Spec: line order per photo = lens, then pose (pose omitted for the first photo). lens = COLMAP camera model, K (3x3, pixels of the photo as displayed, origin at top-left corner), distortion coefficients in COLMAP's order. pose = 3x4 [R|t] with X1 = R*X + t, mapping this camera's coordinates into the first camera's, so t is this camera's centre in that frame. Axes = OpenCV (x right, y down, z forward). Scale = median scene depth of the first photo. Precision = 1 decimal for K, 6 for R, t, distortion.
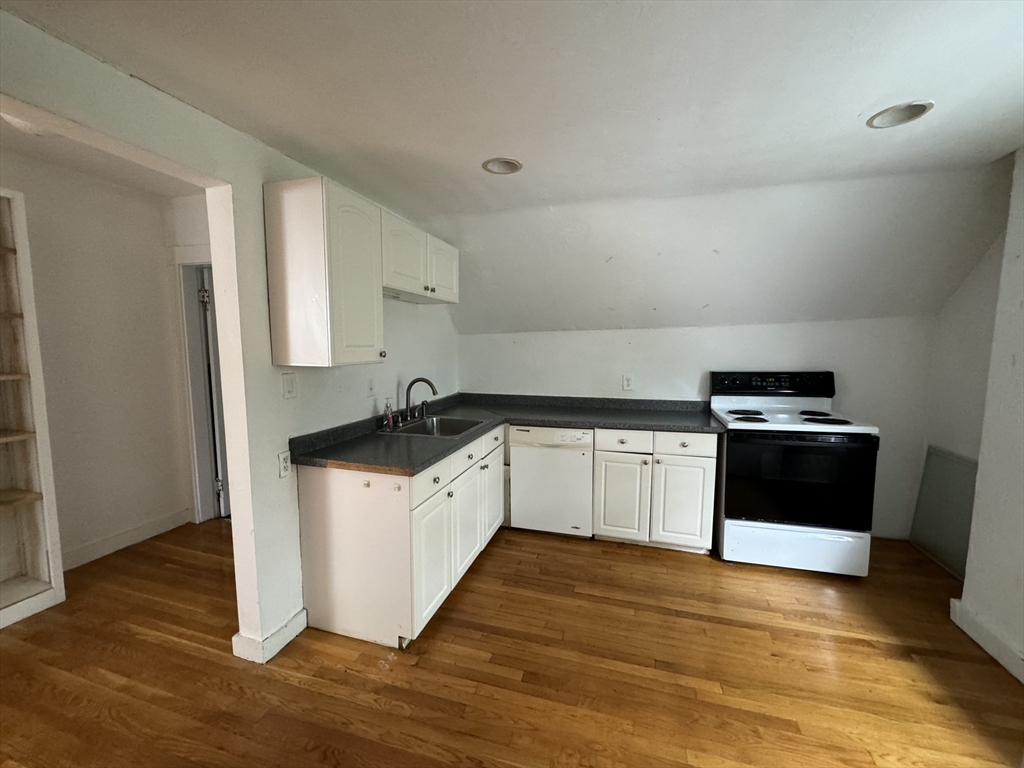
lens RADIAL K [[408.8, 0, 513.9], [0, 408.8, 385.6], [0, 0, 1]] dist [0.000446, -0.000060]
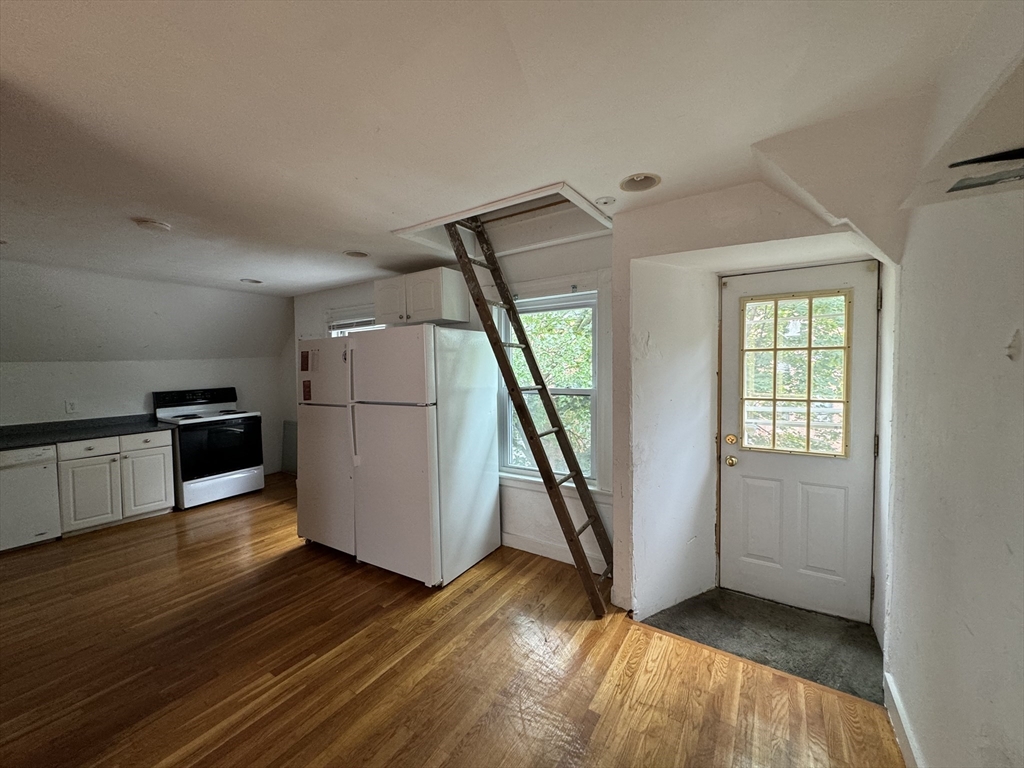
lens RADIAL K [[408.8, 0, 512.0], [0, 408.8, 383.2], [0, 0, 1]] dist [0.000446, -0.000060]
pose [[0.282547, -0.041775, 0.958343, -0.601936], [0.109372, 0.993939, 0.011081, 0.063906], [-0.952998, 0.101685, 0.285403, -0.681541]]
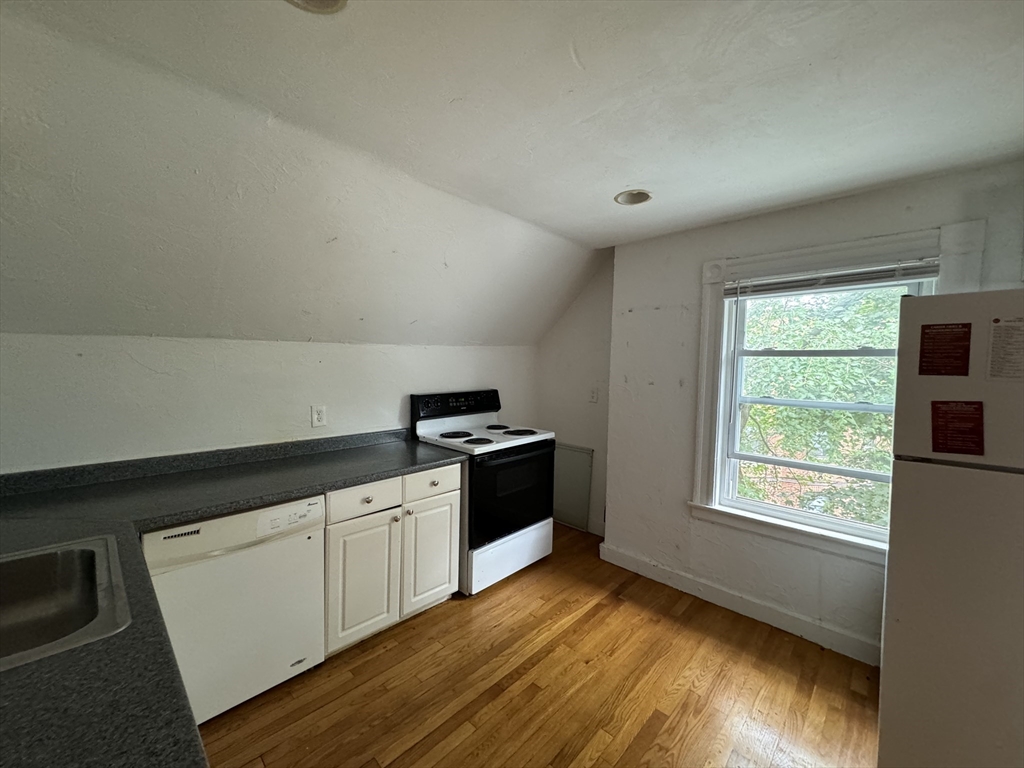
lens RADIAL K [[408.8, 0, 512.4], [0, 408.8, 383.4], [0, 0, 1]] dist [0.000446, -0.000060]
pose [[0.453557, -0.030395, 0.890709, -0.254073], [0.069881, 0.997554, -0.001543, -0.048234], [-0.888484, 0.062943, 0.454571, 0.446327]]
